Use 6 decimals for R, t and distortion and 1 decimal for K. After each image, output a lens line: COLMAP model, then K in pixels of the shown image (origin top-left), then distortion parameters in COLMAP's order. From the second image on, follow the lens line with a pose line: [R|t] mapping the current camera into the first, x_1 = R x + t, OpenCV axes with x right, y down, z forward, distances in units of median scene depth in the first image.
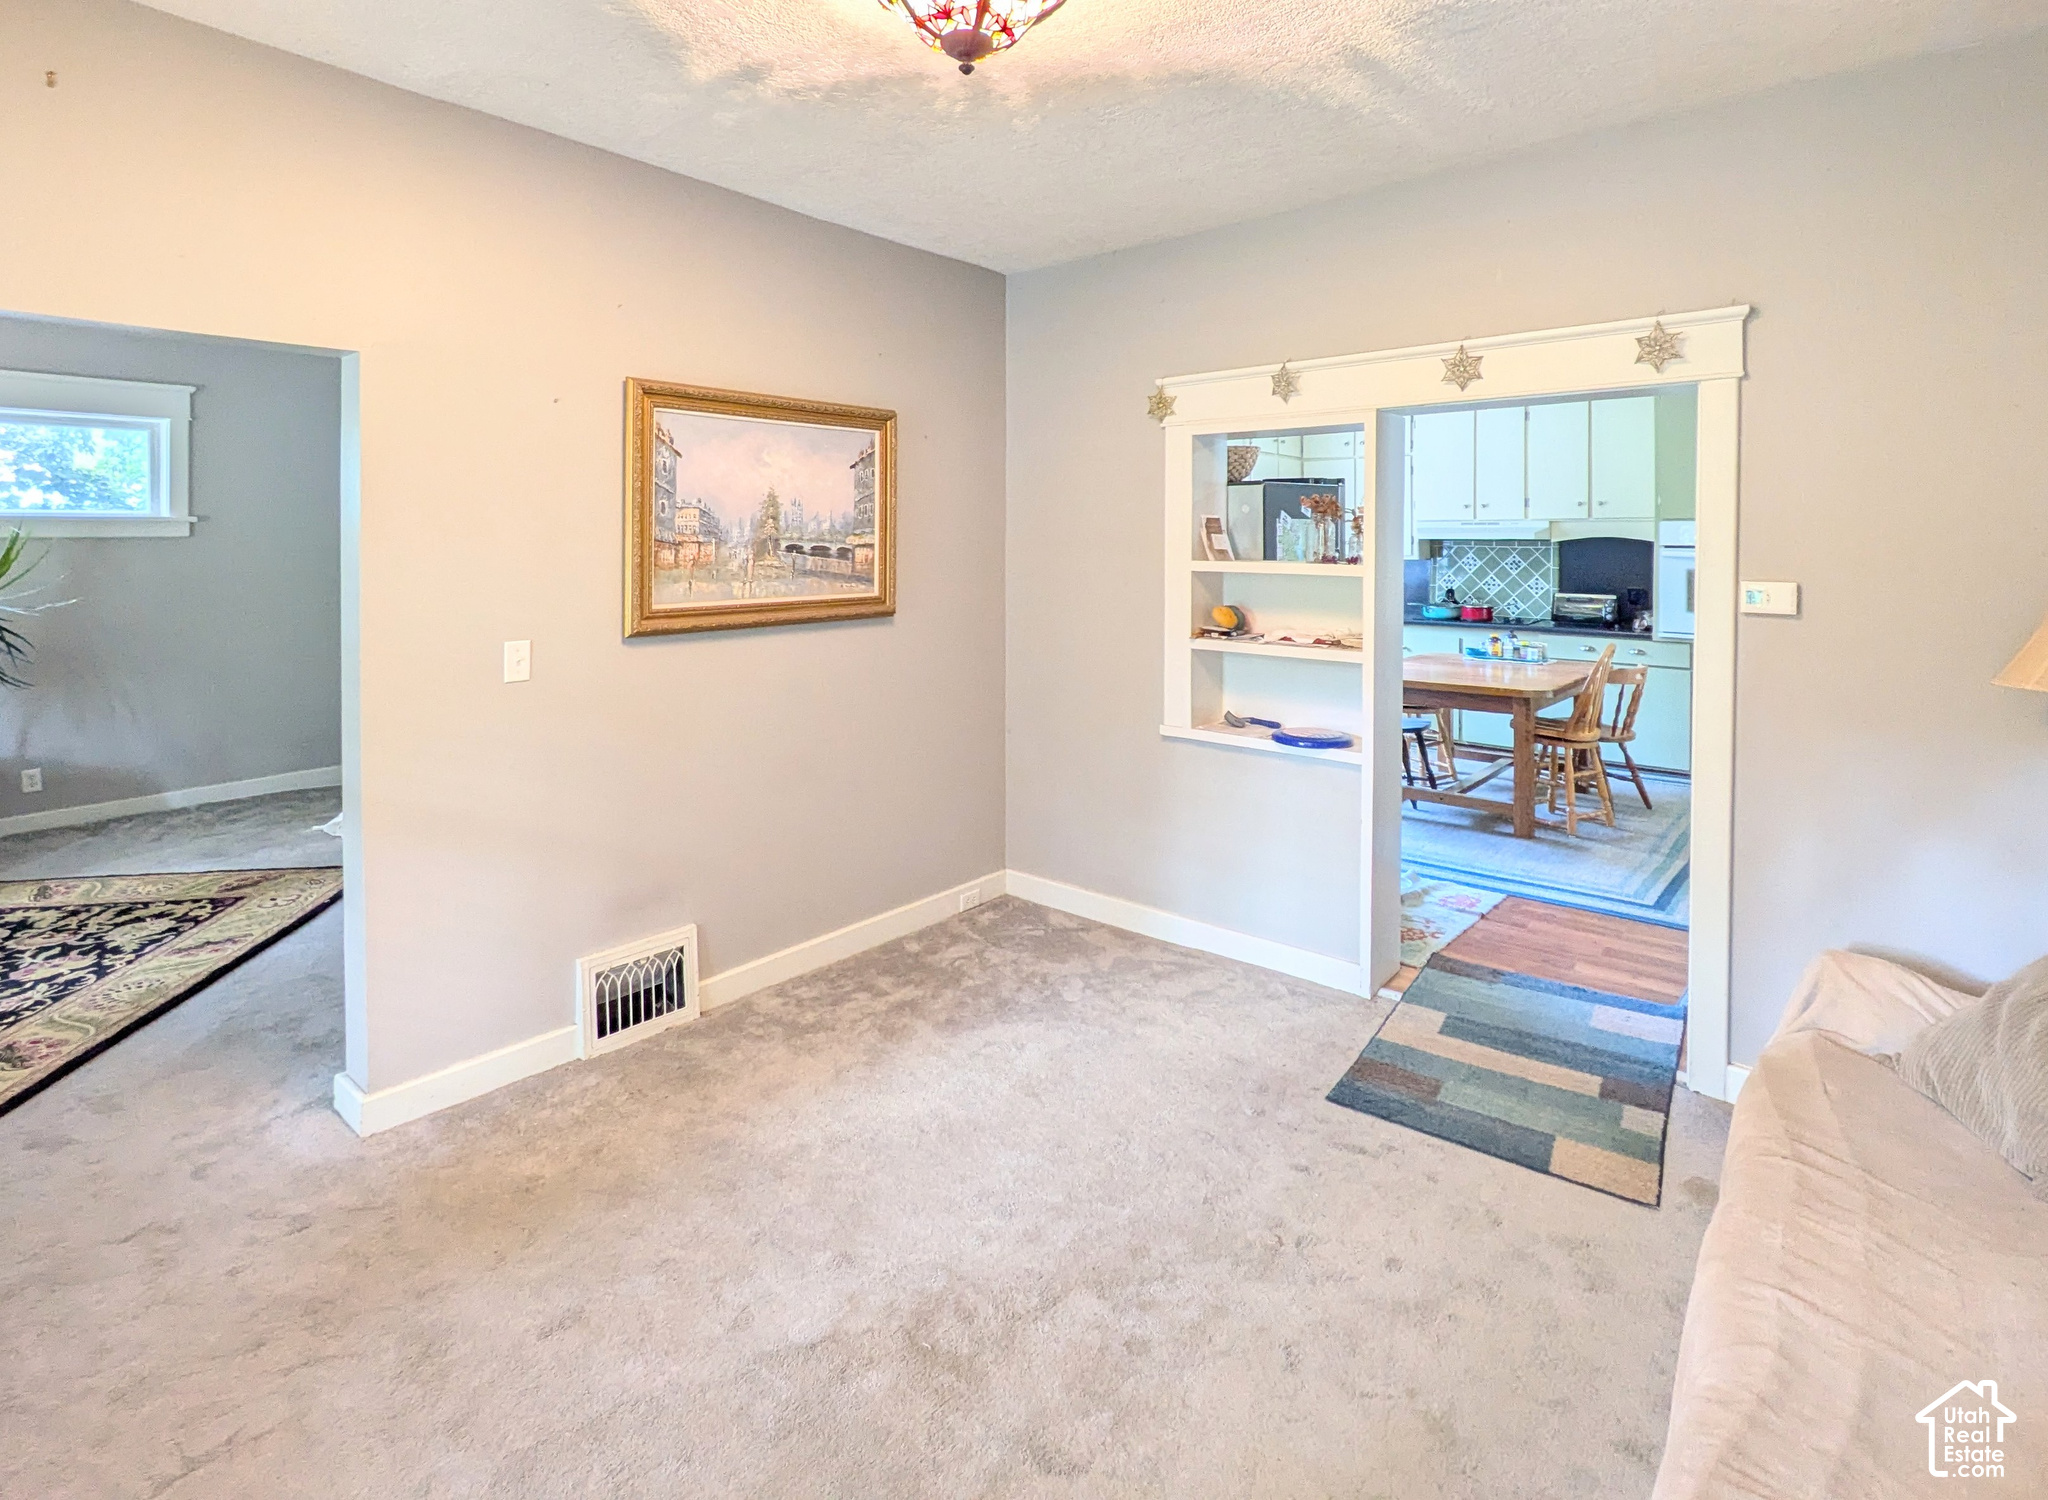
lens RADIAL K [[998.6, 0, 978.0], [0, 998.6, 543.7], [0, 0, 1]] dist [-0.004129, -0.000520]
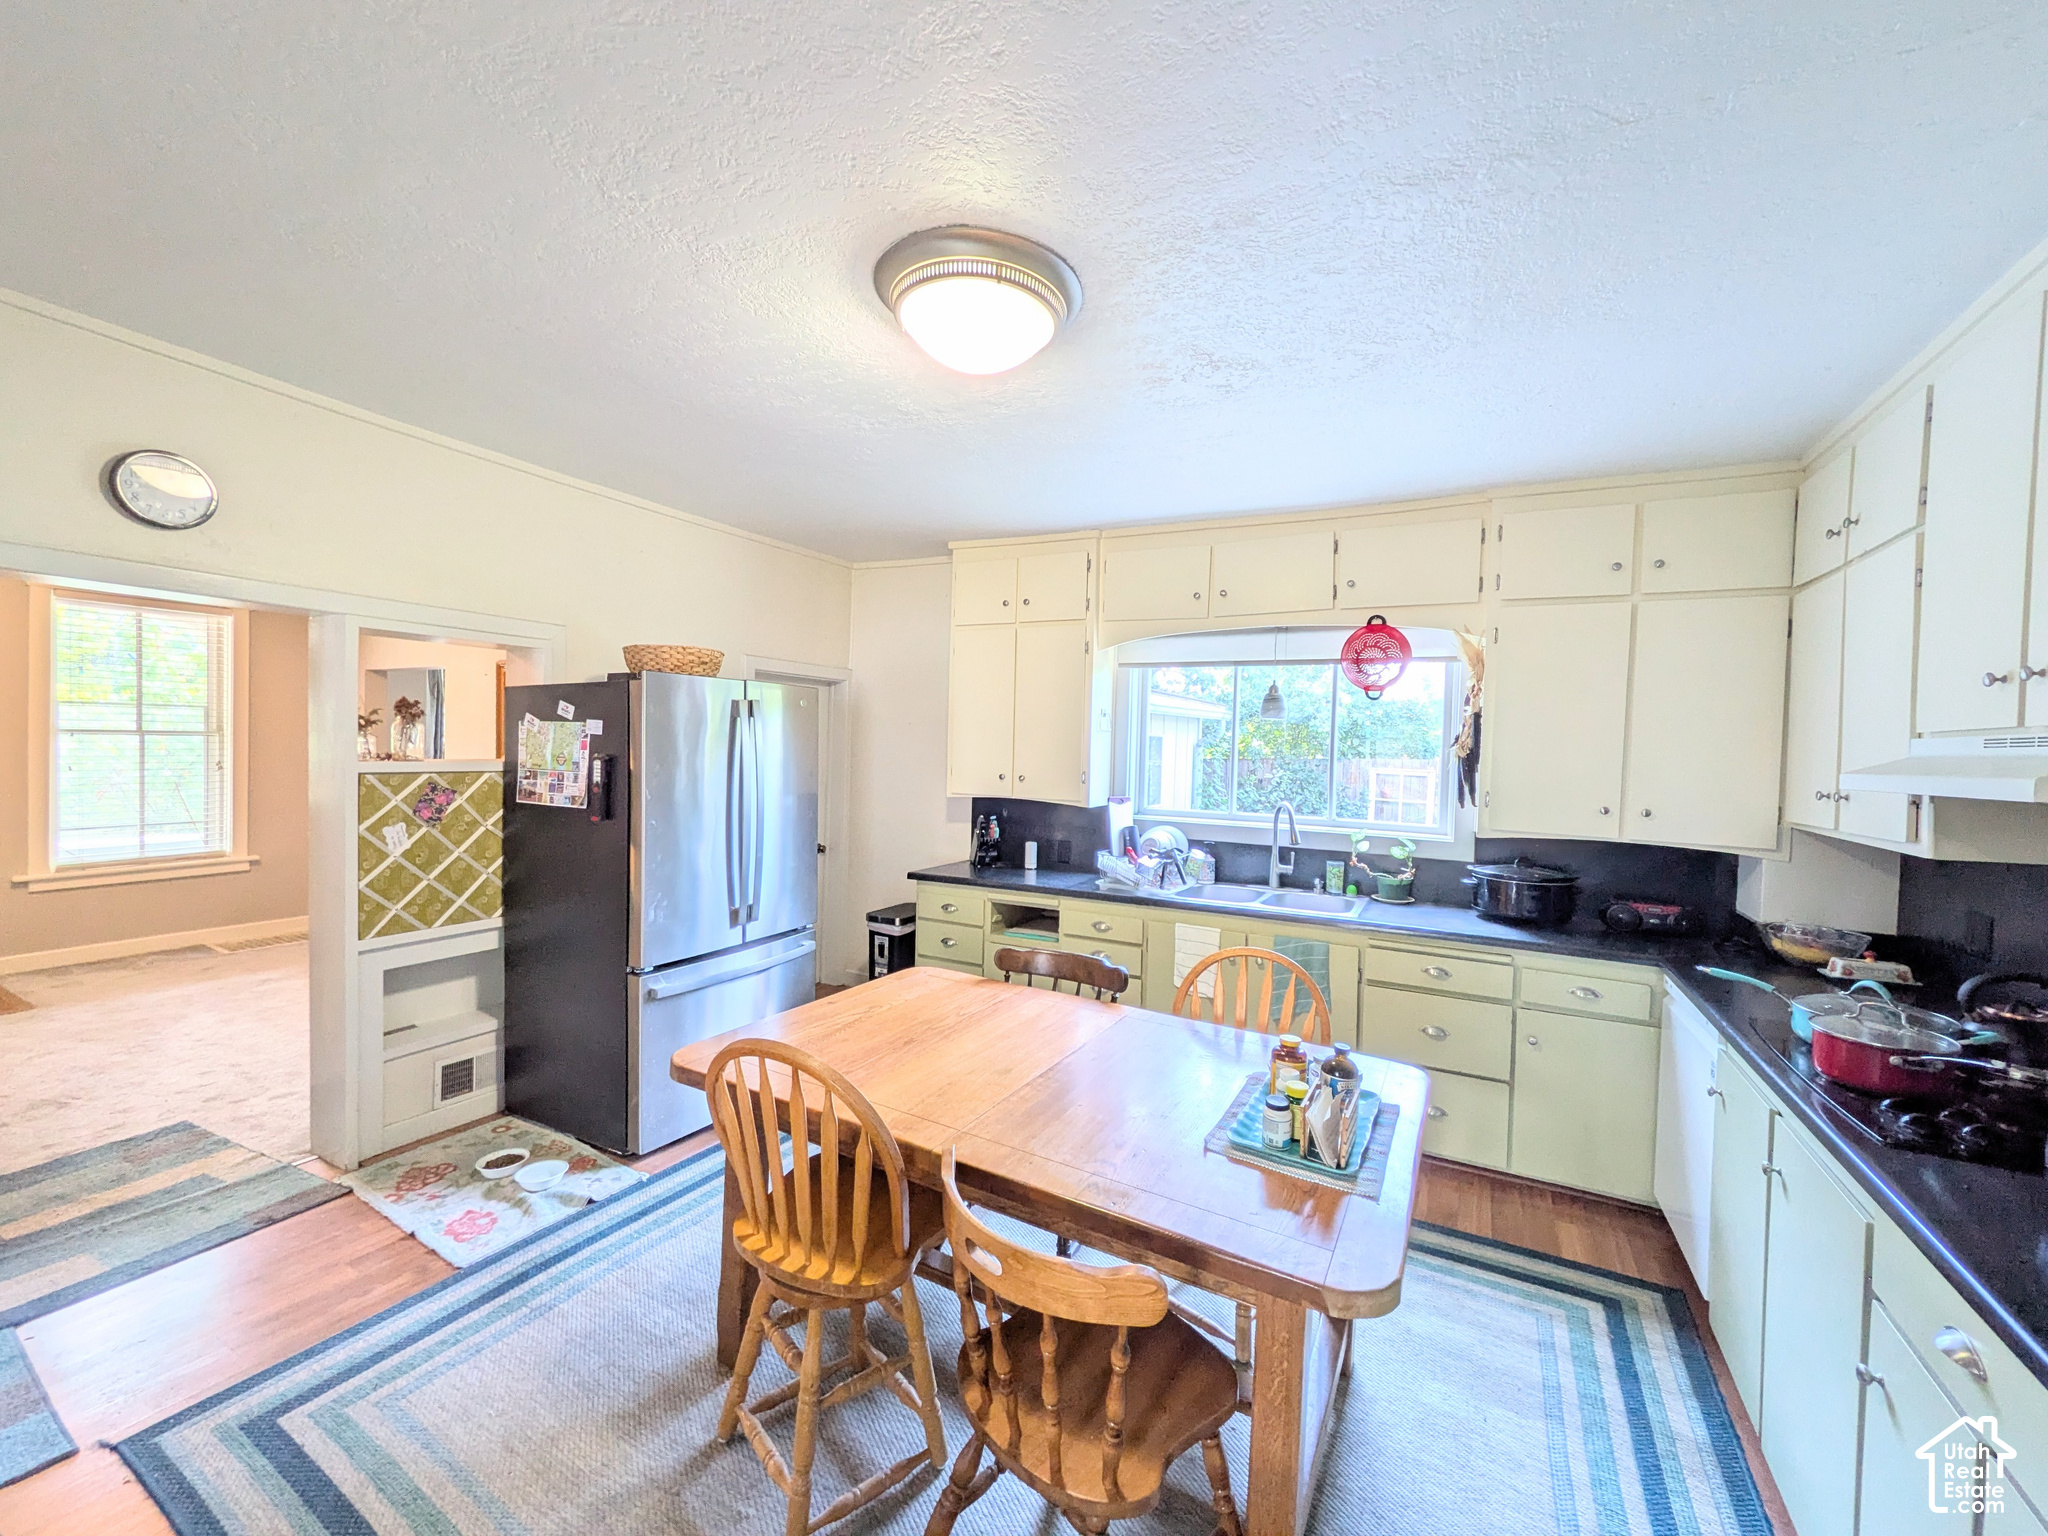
lens RADIAL K [[816.4, 0, 1038.1], [0, 816.4, 776.1], [0, 0, 1]] dist [0.002115, 0.000126]
pose [[0.246095, 0.038794, -0.968469, 1.164991], [-0.038541, 0.998800, 0.030216, -0.013734], [0.968479, 0.029890, 0.247295, 1.253374]]
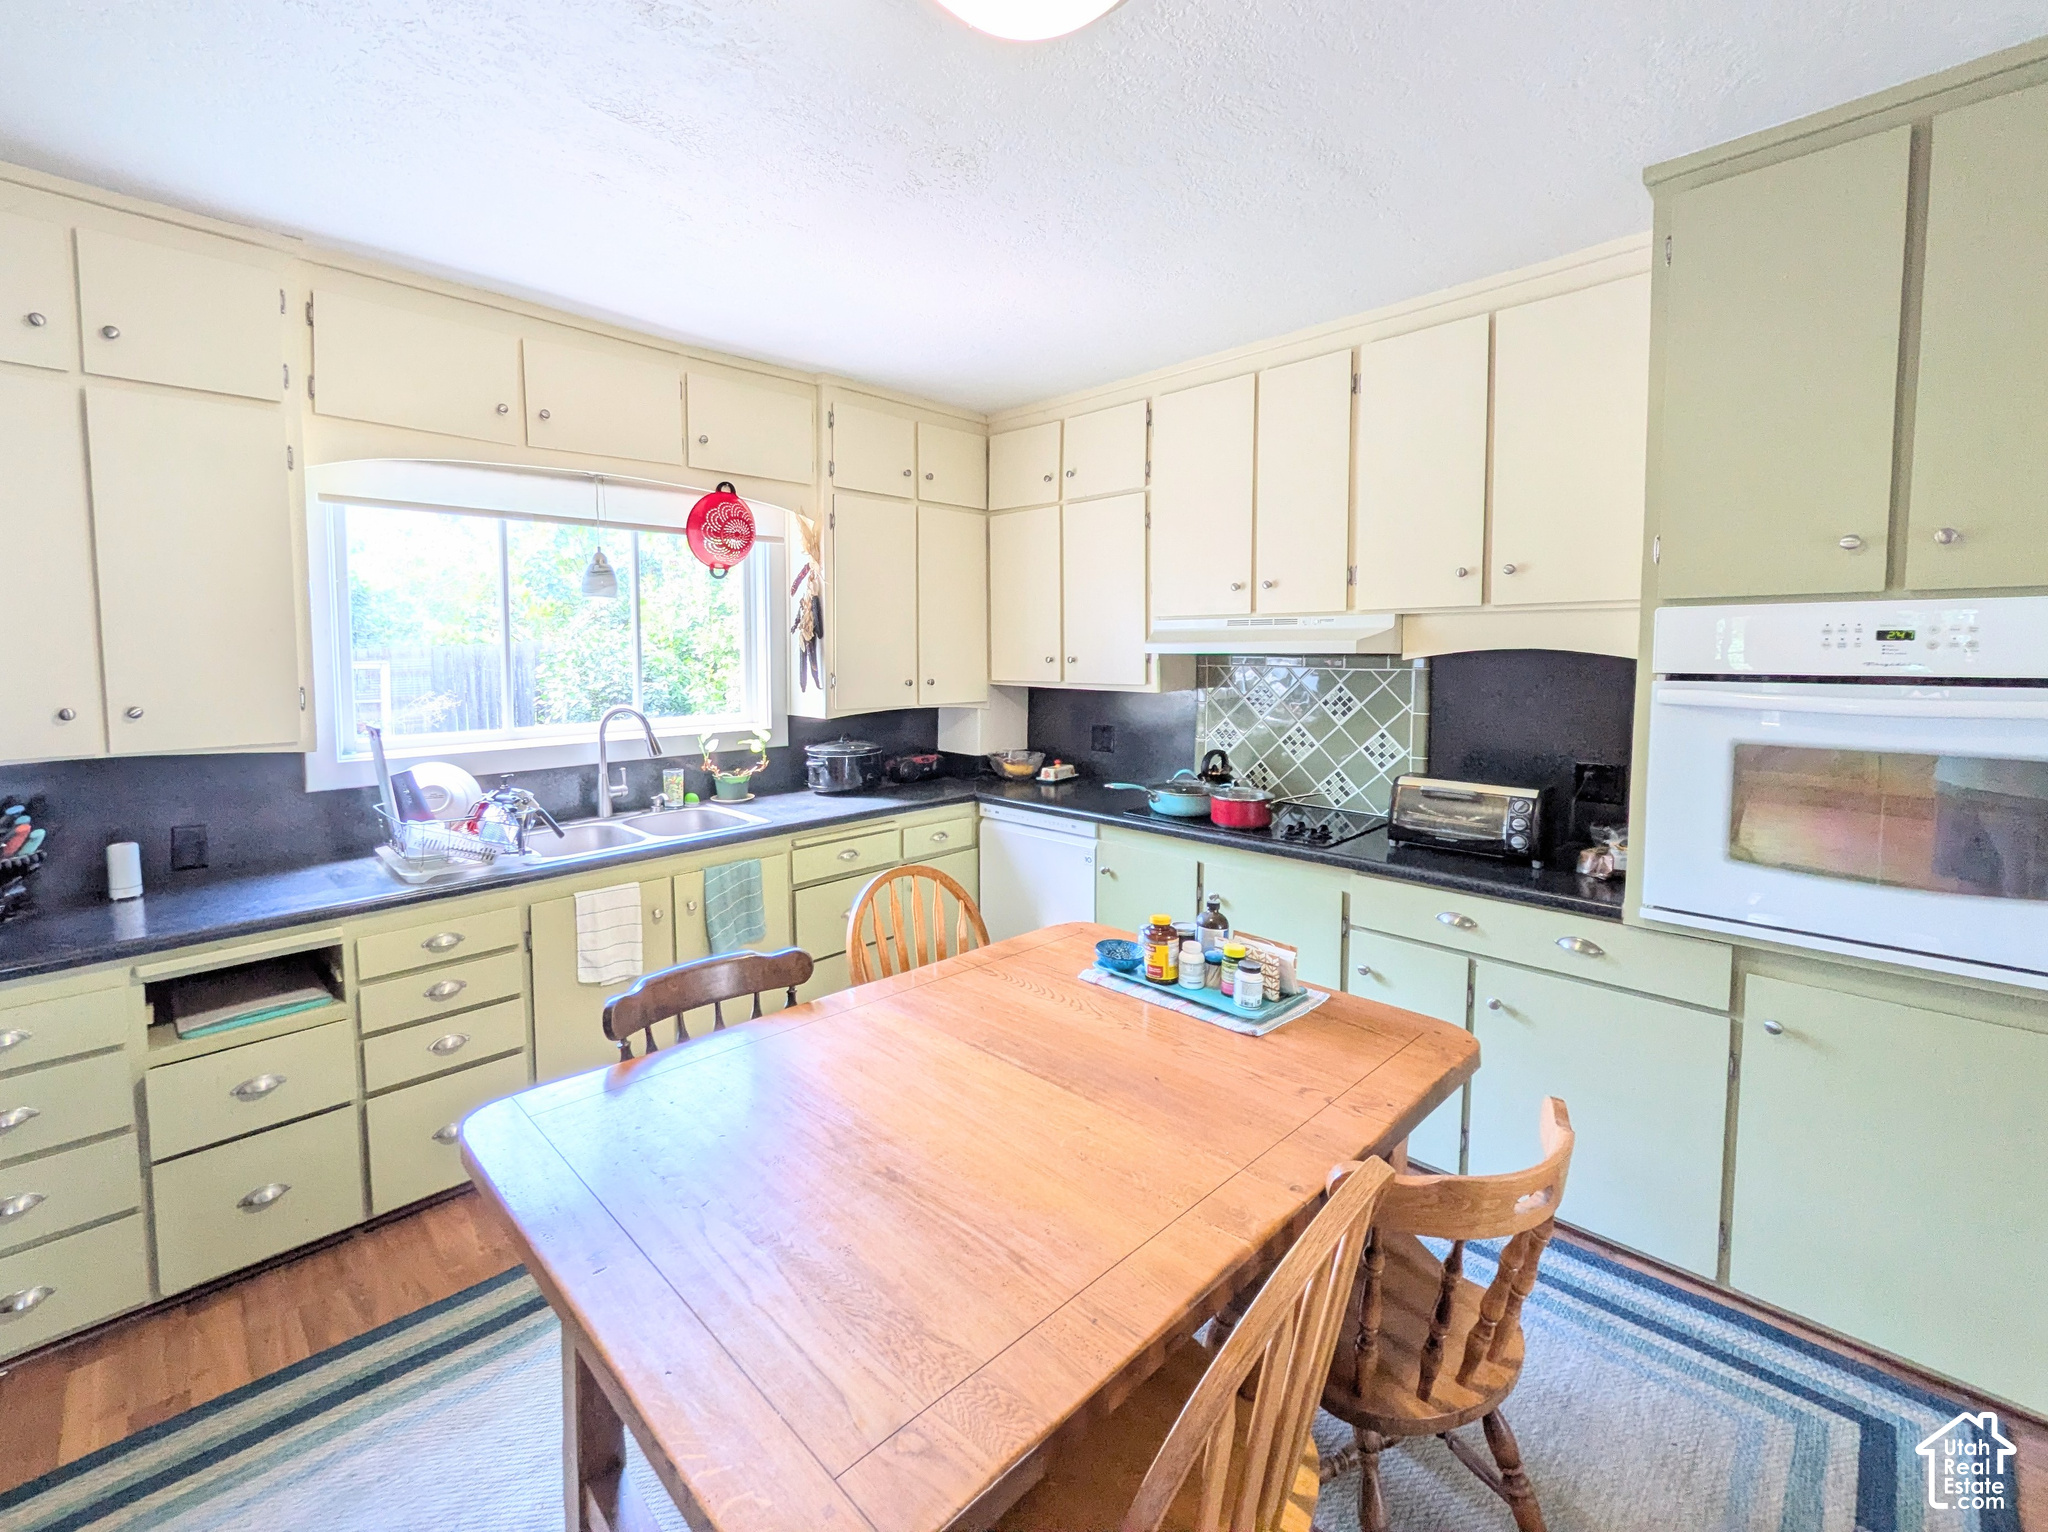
lens RADIAL K [[874.6, 0, 950.4], [0, 874.6, 702.9], [0, 0, 1]] dist [-0.000191, -0.000649]
pose [[0.995966, -0.002341, -0.089706, 0.702857], [0.007603, 0.998266, 0.058363, -0.012346], [0.089414, -0.058810, 0.994257, 1.012687]]
